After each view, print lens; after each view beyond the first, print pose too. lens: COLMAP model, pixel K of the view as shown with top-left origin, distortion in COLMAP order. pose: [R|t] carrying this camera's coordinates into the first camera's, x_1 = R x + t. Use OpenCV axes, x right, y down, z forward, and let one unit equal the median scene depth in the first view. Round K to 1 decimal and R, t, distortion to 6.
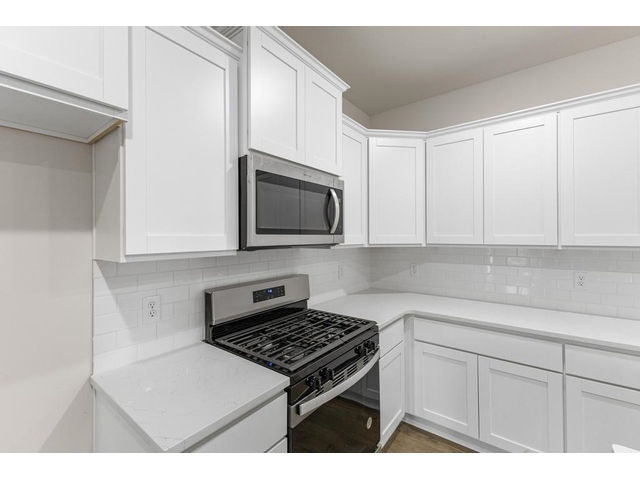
lens RADIAL K [[279.3, 0, 323.4], [0, 279.3, 234.2], [0, 0, 1]] dist [0.007289, -0.000044]
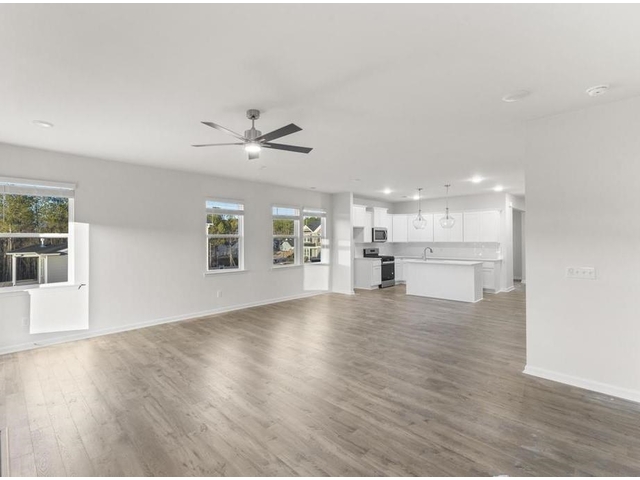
lens RADIAL K [[279.3, 0, 313.5], [0, 279.3, 242.9], [0, 0, 1]] dist [0.007289, -0.000044]
pose [[0.987504, 0.001865, -0.157585, -0.467169], [0.000092, 0.999923, 0.012405, -0.003067], [0.157596, -0.012265, 0.987428, -4.376411]]
